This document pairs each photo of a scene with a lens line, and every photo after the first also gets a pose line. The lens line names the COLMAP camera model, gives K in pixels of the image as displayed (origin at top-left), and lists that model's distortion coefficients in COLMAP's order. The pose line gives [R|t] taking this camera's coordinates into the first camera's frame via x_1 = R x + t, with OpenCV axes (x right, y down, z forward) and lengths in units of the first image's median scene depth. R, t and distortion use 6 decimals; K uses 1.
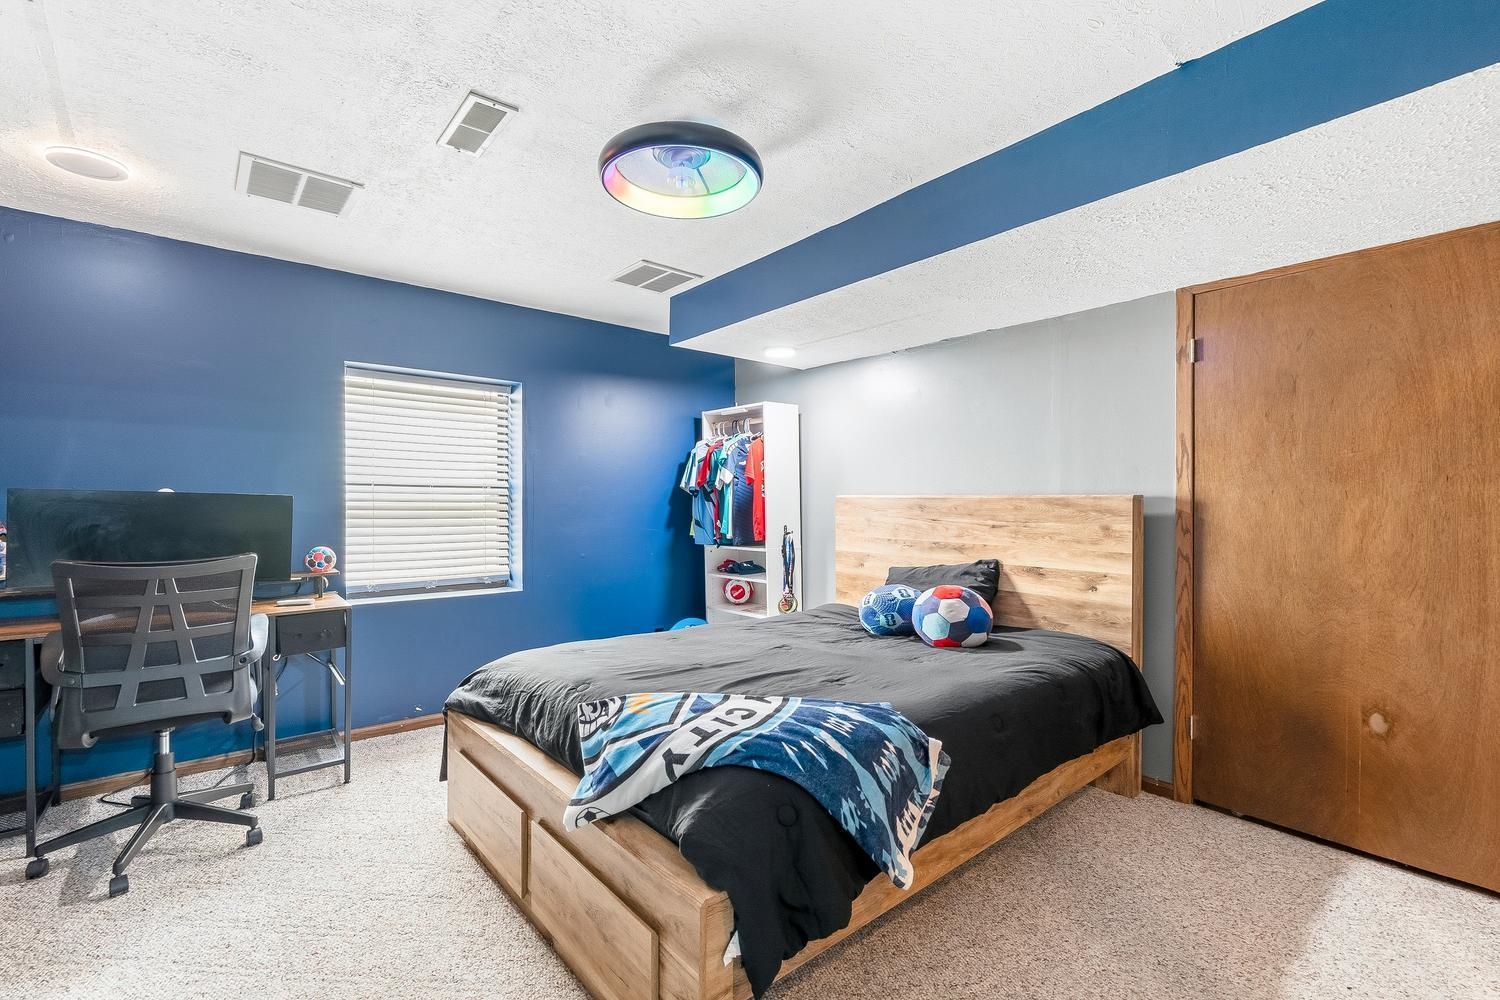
lens RADIAL K [[664.3, 0, 747.6], [0, 664.3, 505.9], [0, 0, 1]] dist [0.000257, -0.000599]
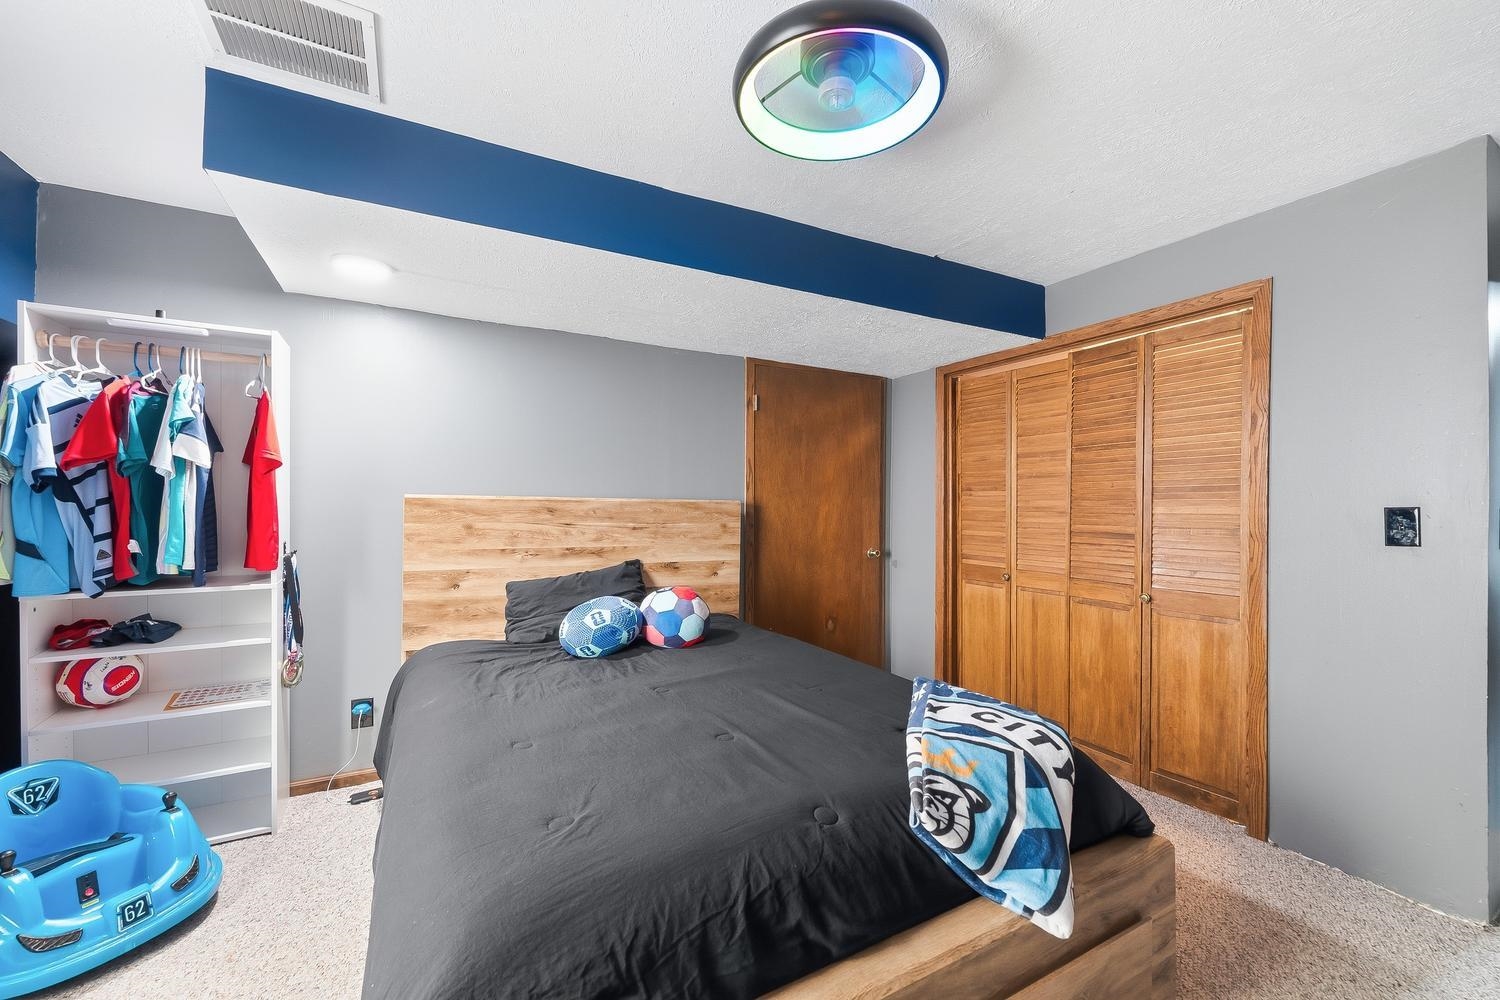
lens RADIAL K [[603.3, 0, 748.8], [0, 603.3, 502.1], [0, 0, 1]] dist [-0.003588, -0.000042]
pose [[0.191187, 0.002640, 0.981550, -0.536435], [-0.003399, 0.999992, -0.002027, -0.009727], [-0.981548, -0.002949, 0.191194, 0.638536]]
